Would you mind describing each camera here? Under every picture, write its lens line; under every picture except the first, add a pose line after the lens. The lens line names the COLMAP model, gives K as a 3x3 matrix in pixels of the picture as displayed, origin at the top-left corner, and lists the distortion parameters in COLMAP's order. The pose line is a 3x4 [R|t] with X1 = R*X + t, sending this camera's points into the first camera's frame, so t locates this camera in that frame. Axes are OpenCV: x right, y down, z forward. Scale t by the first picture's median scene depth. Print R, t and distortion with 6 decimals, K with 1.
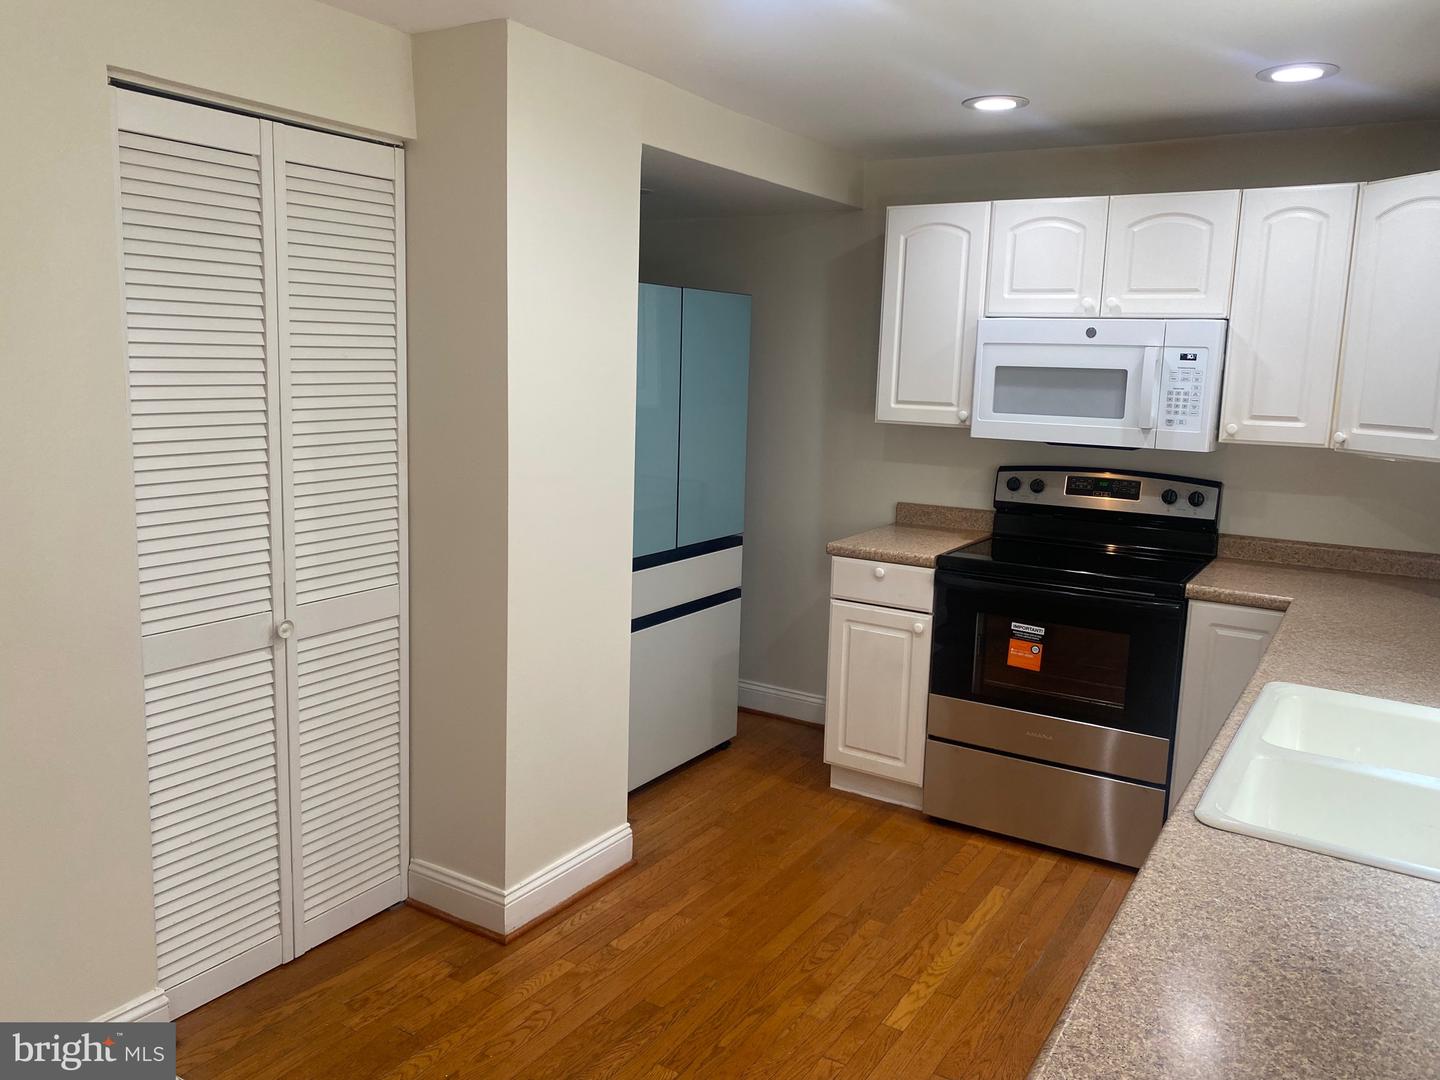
lens RADIAL K [[1102.0, 0, 720.0], [0, 1102.0, 540.0], [0, 0, 1]] dist [0.038077, -0.094876]
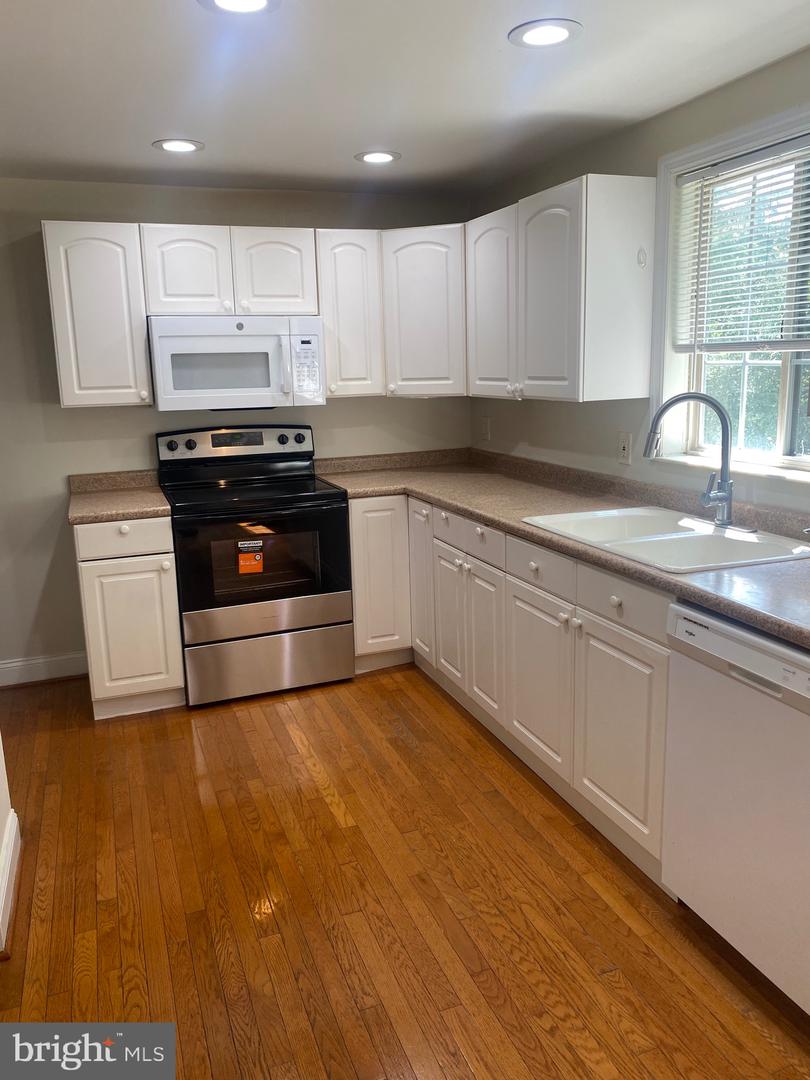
lens RADIAL K [[826.5, 0, 424.9], [0, 826.5, 533.2], [0, 0, 1]] dist [0.038077, -0.094876]
pose [[0.584008, -0.207352, 0.784818, -0.386074], [0.169287, 0.976678, 0.132070, -0.031265], [-0.793900, 0.055729, 0.605489, 0.193433]]
